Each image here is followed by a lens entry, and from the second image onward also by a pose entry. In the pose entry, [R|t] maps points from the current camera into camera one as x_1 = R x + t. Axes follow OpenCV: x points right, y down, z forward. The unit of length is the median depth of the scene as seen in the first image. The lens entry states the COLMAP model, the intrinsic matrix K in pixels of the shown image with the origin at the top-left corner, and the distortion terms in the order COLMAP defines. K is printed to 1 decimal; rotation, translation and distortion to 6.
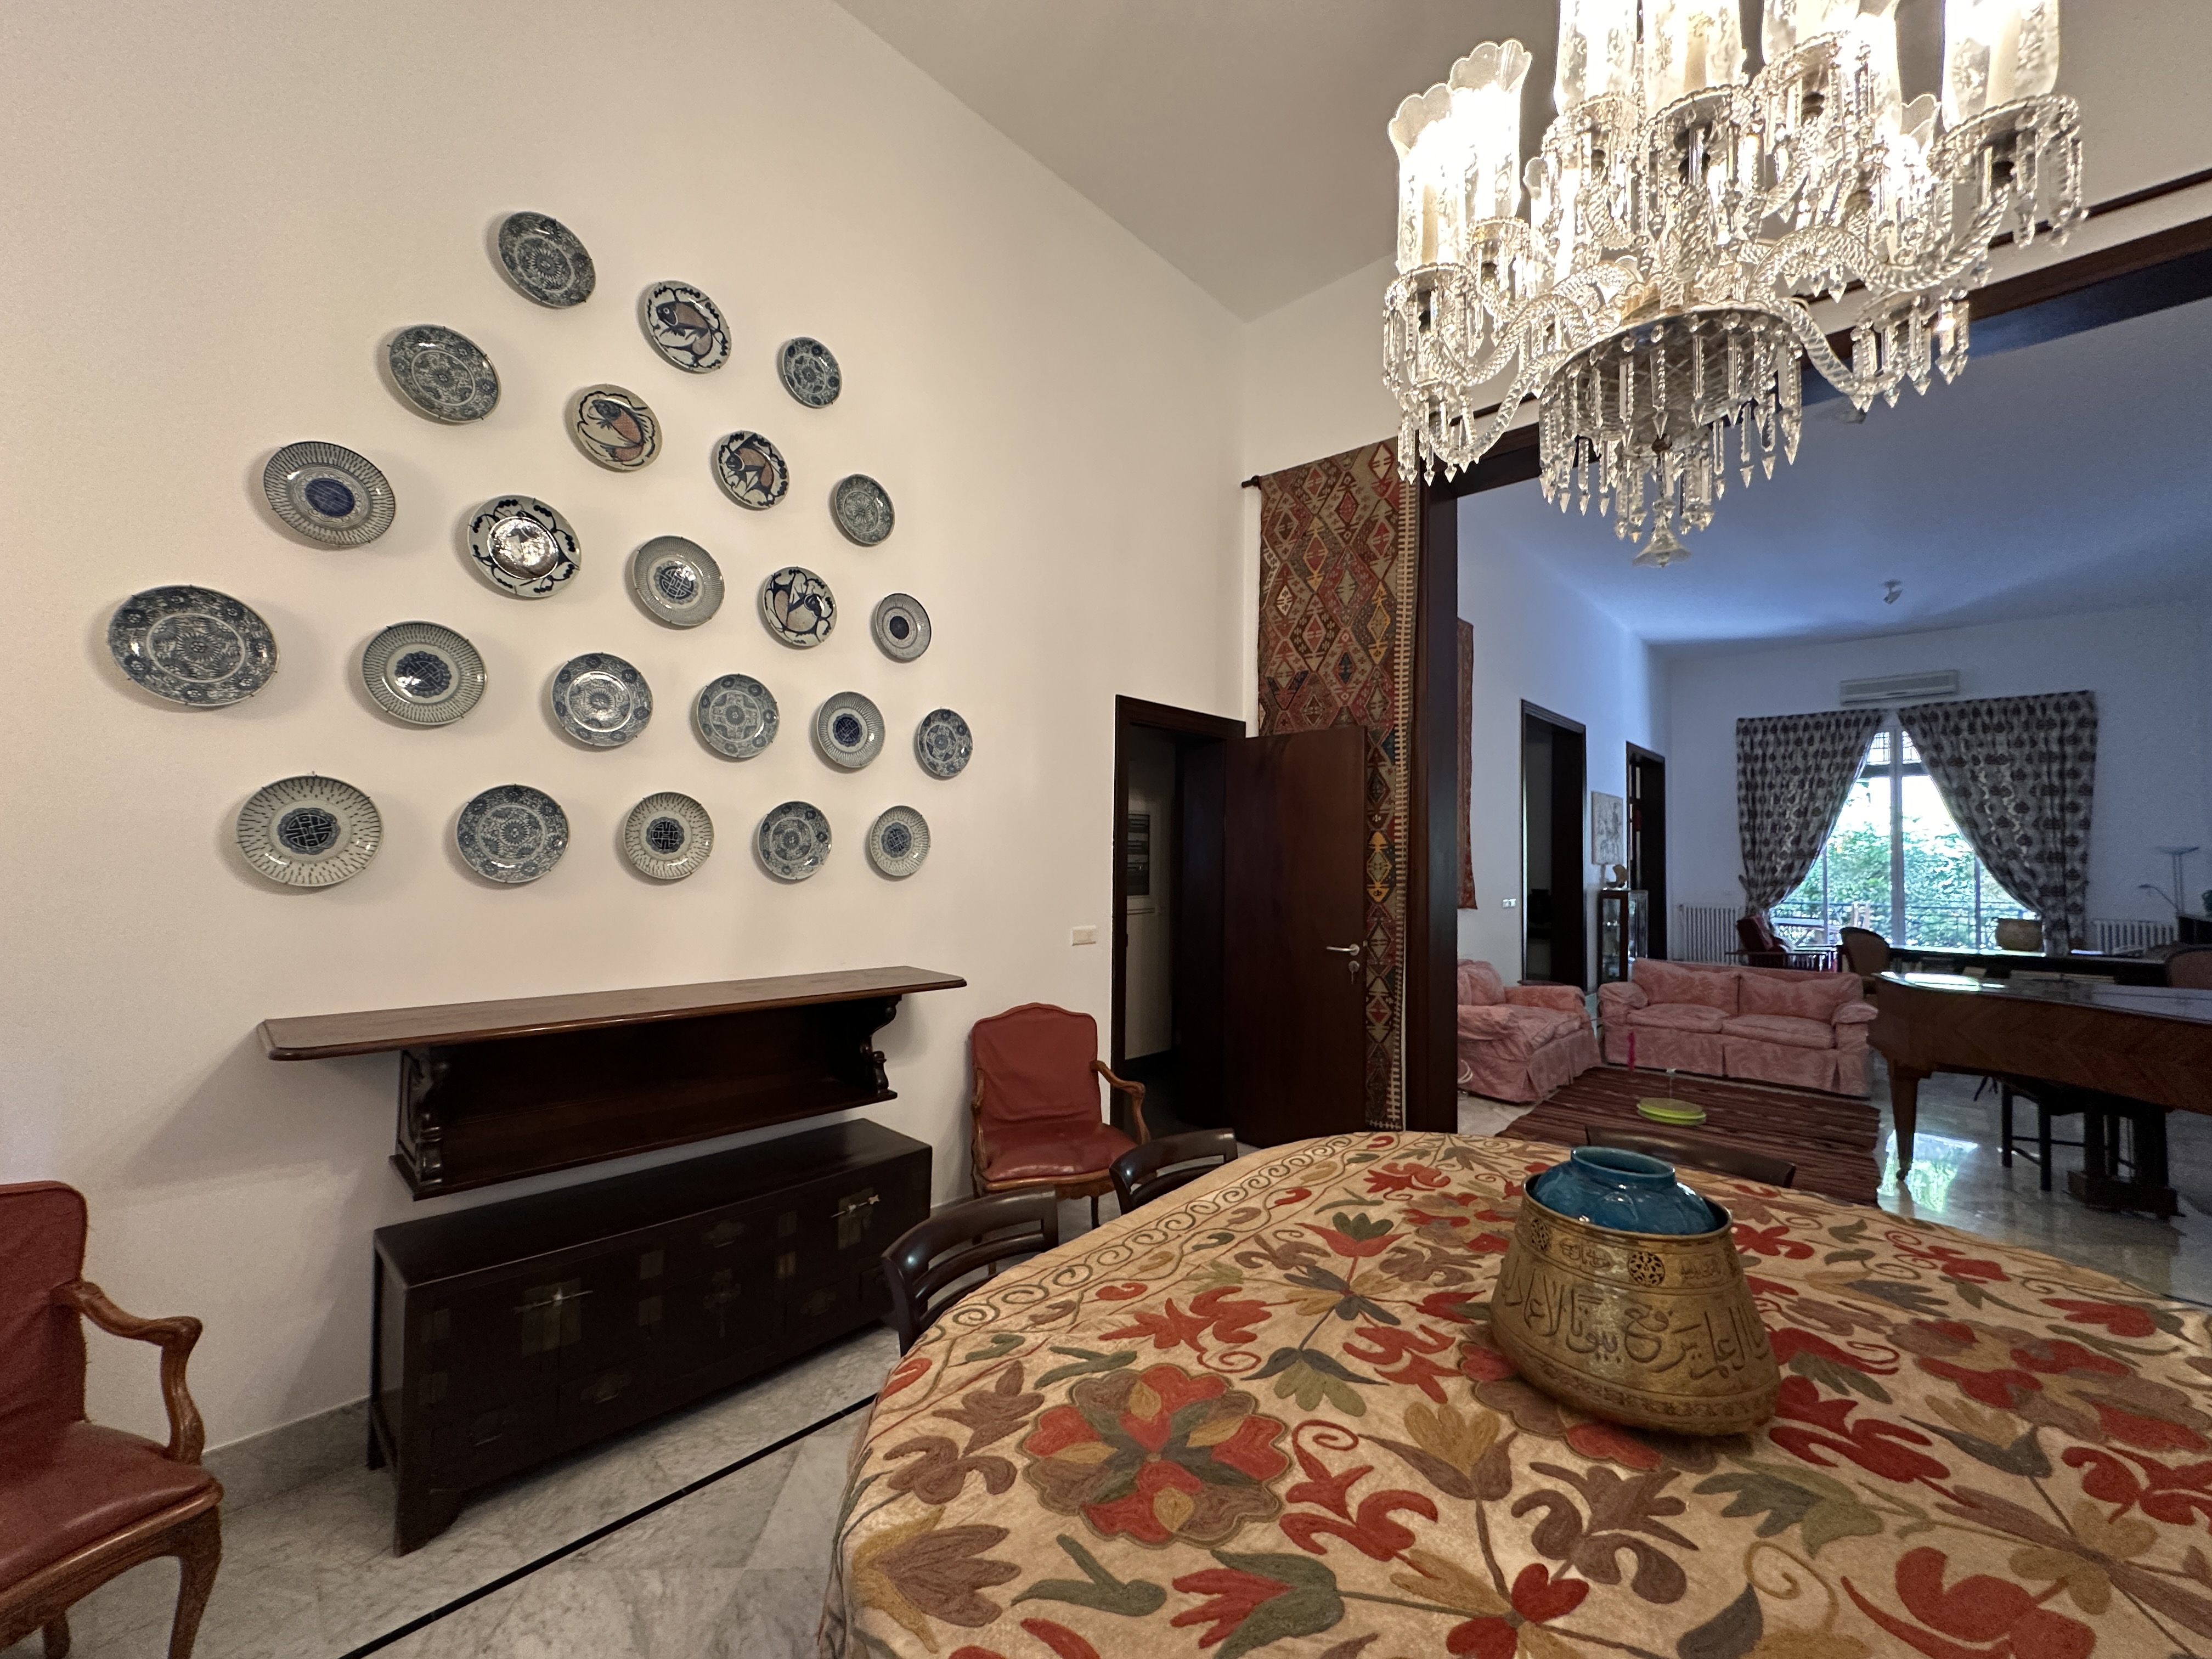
lens RADIAL K [[882.1, 0, 1102.6], [0, 882.1, 831.2], [0, 0, 1]] dist [-0.003287, 0.000984]
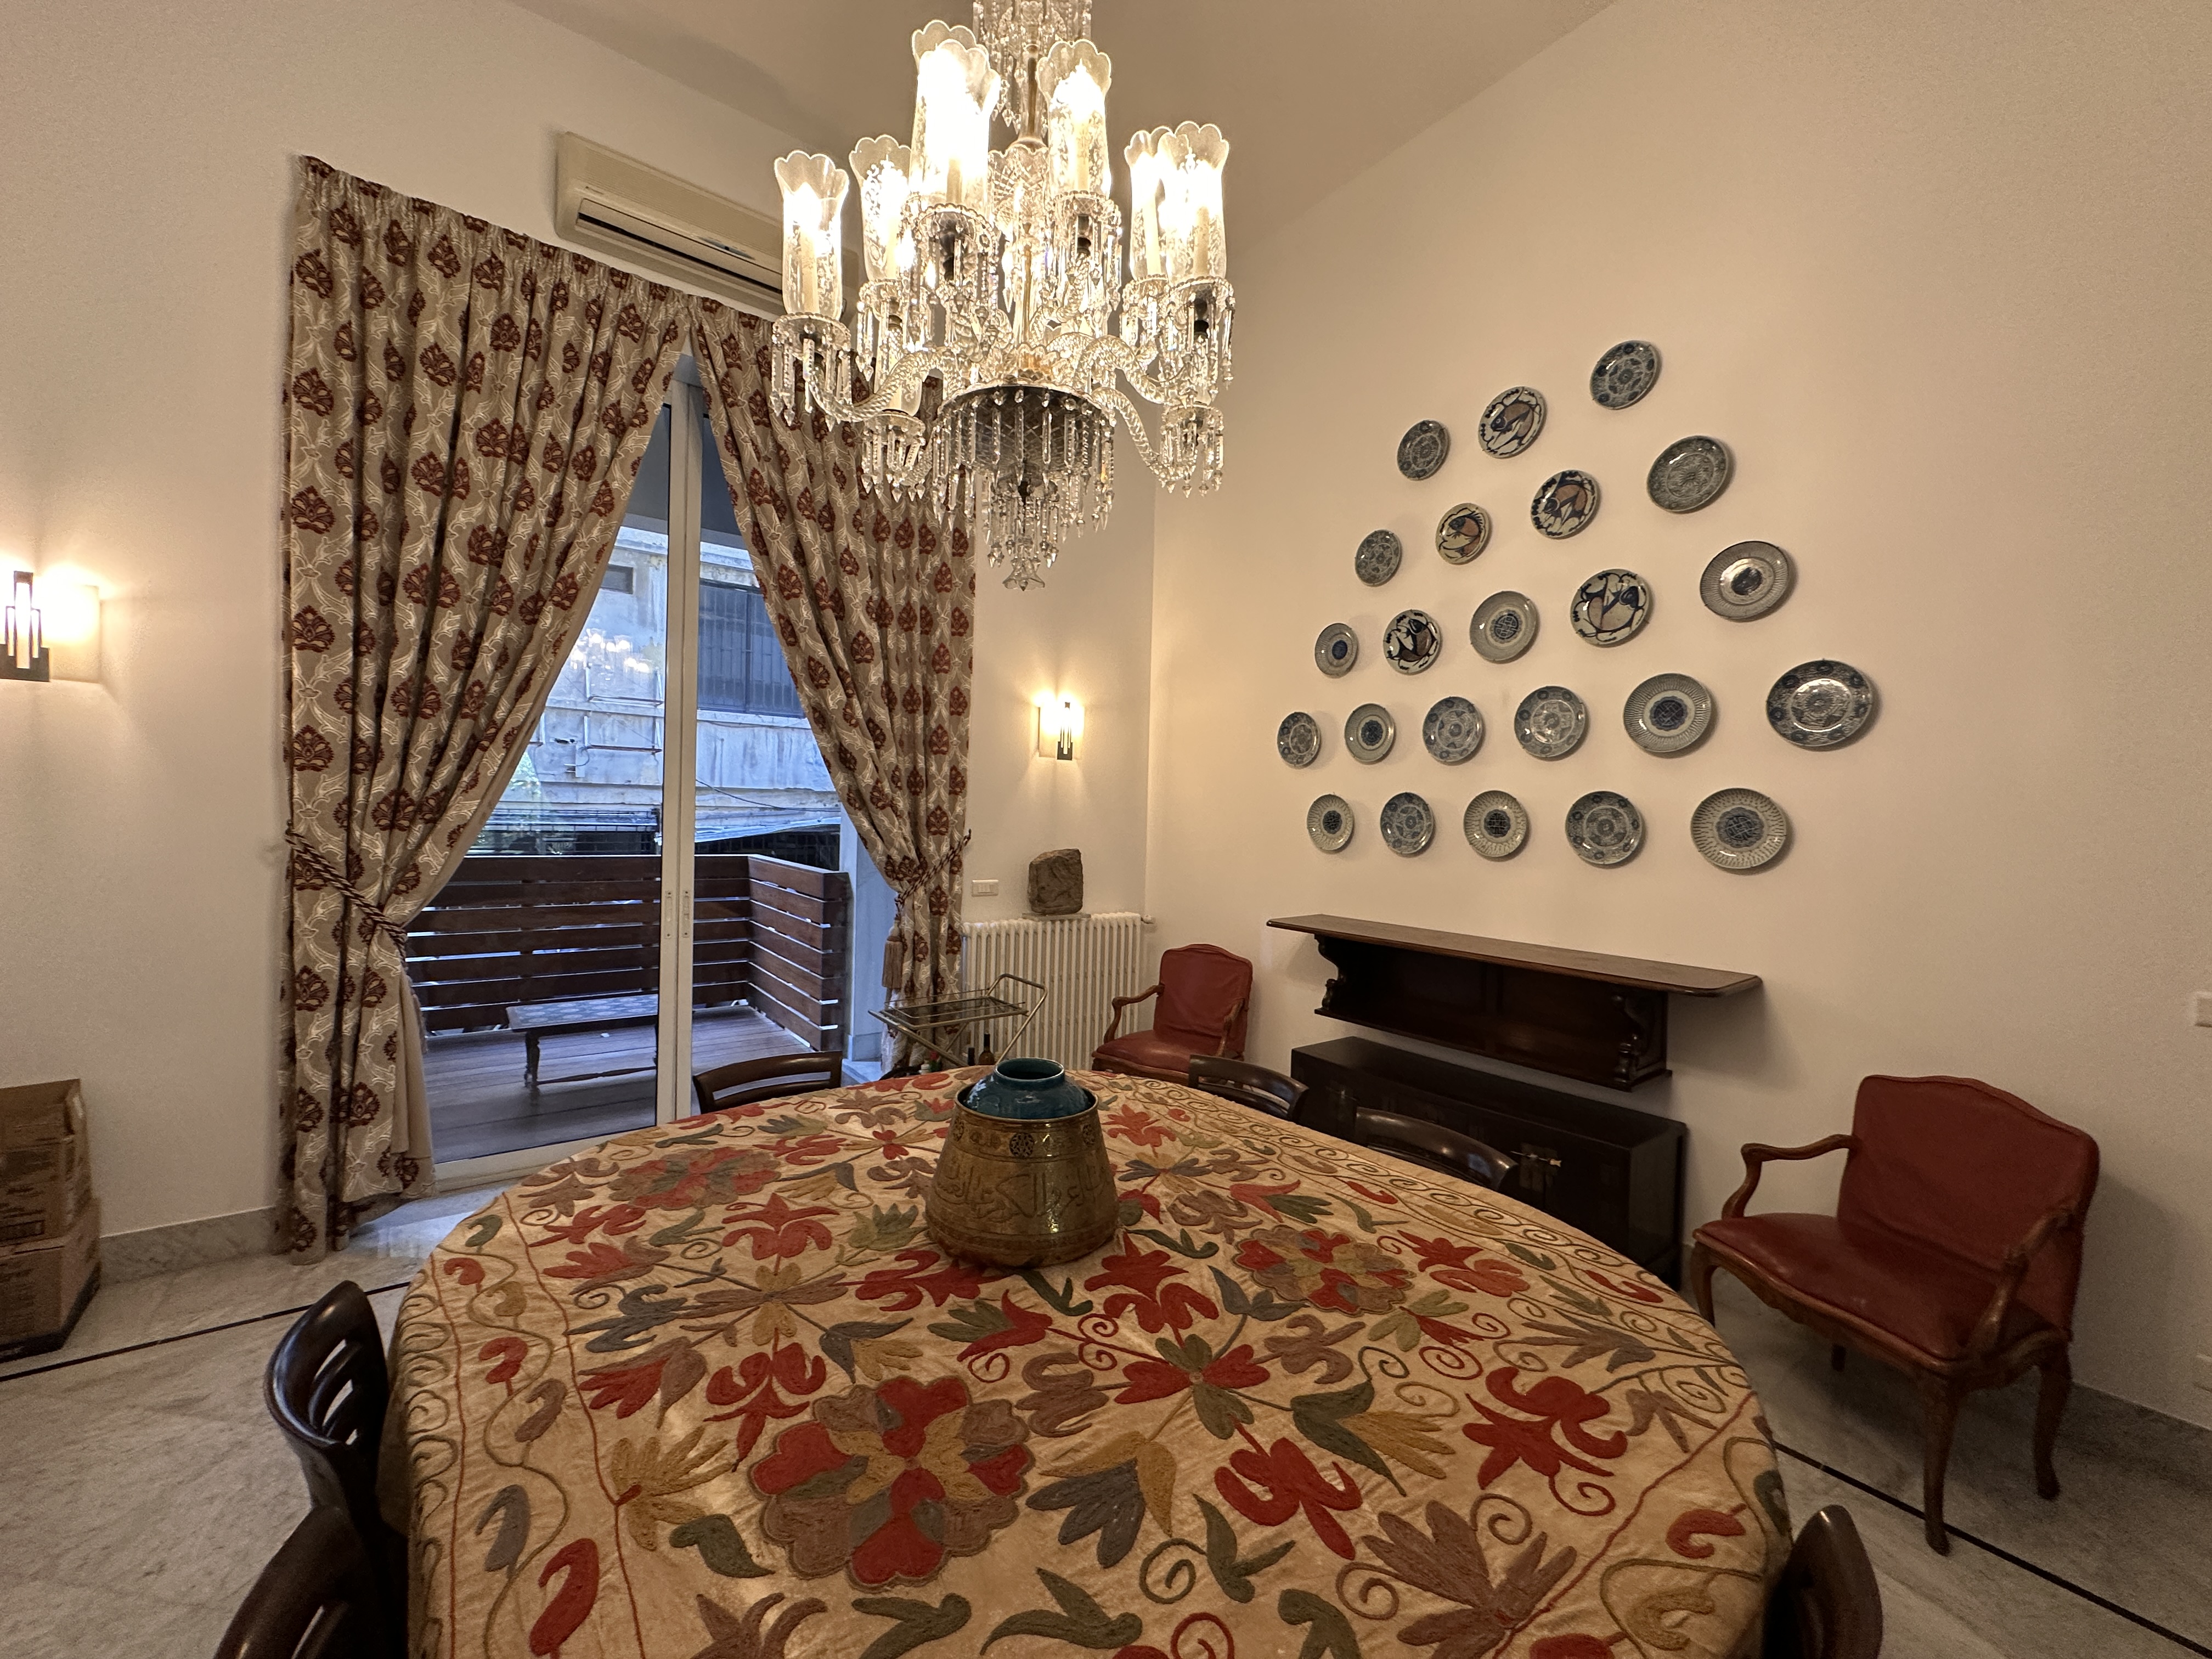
lens RADIAL K [[882.1, 0, 1101.6], [0, 882.1, 829.4], [0, 0, 1]] dist [-0.003287, 0.000984]
pose [[-0.166390, -0.002523, -0.986057, 0.564836], [0.001403, 0.999995, -0.002795, 0.010207], [0.986059, -0.001848, -0.166386, 0.406057]]
